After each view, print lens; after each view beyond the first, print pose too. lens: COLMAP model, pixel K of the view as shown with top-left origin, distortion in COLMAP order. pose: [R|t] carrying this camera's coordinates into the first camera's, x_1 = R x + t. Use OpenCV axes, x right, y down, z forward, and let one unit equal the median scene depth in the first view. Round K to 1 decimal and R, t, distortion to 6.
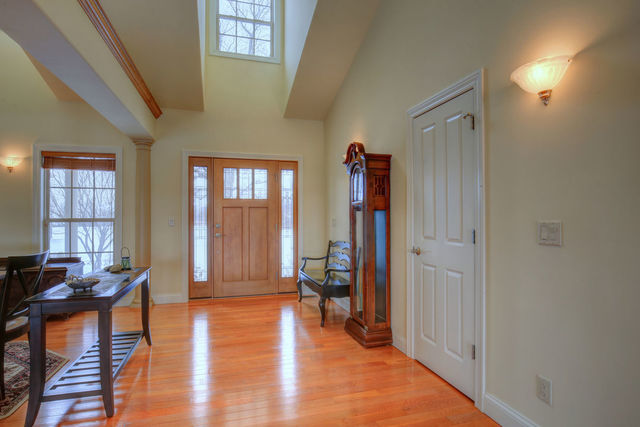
lens RADIAL K [[333.8, 0, 320.0], [0, 333.8, 213.5], [0, 0, 1]] dist [-0.010798, -0.000840]
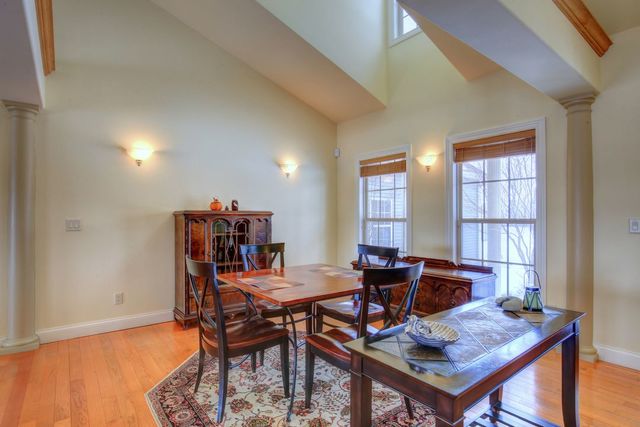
lens RADIAL K [[333.8, 0, 320.0], [0, 333.8, 213.5], [0, 0, 1]] dist [-0.010798, -0.000840]
pose [[0.378164, -0.009312, -0.925692, -0.137373], [0.004959, 0.999955, -0.008034, 0.006596], [0.925725, -0.001552, 0.378194, 0.313044]]
